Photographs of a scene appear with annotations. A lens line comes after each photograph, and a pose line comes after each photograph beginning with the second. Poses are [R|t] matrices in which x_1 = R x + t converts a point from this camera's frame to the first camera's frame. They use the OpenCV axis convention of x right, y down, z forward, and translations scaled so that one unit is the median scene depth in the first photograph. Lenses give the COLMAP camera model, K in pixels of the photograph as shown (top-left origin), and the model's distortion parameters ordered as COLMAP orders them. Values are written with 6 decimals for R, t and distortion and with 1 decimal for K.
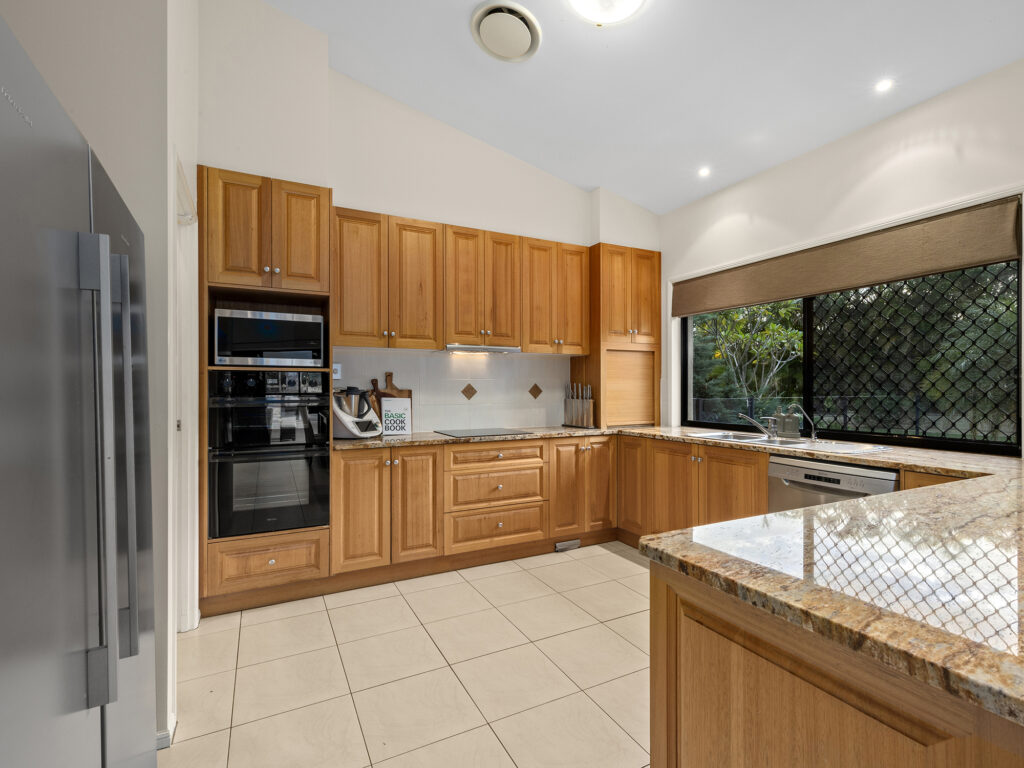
lens RADIAL K [[464.9, 0, 502.7], [0, 464.9, 386.5], [0, 0, 1]] dist [-0.003020, 0.001828]
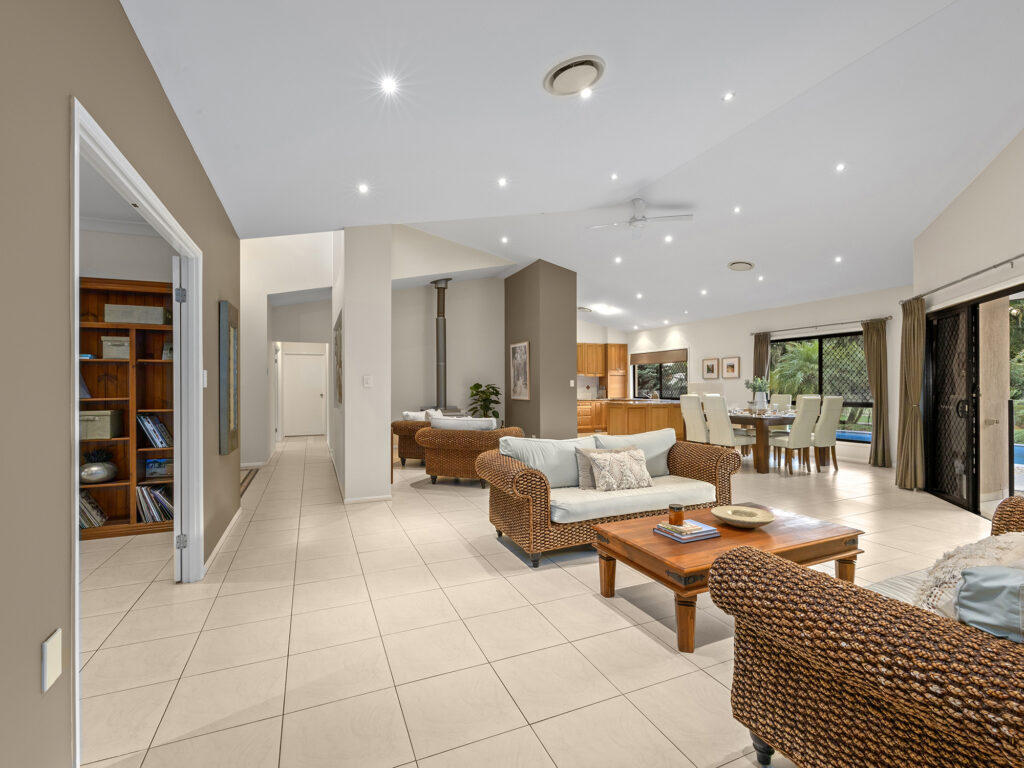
lens RADIAL K [[464.9, 0, 512.0], [0, 464.9, 386.3], [0, 0, 1]] dist [-0.003020, 0.001828]
pose [[0.998344, -0.008044, -0.056958, -0.286211], [0.007623, 0.999942, -0.007593, 0.020989], [0.057016, 0.007146, 0.998348, -2.355485]]
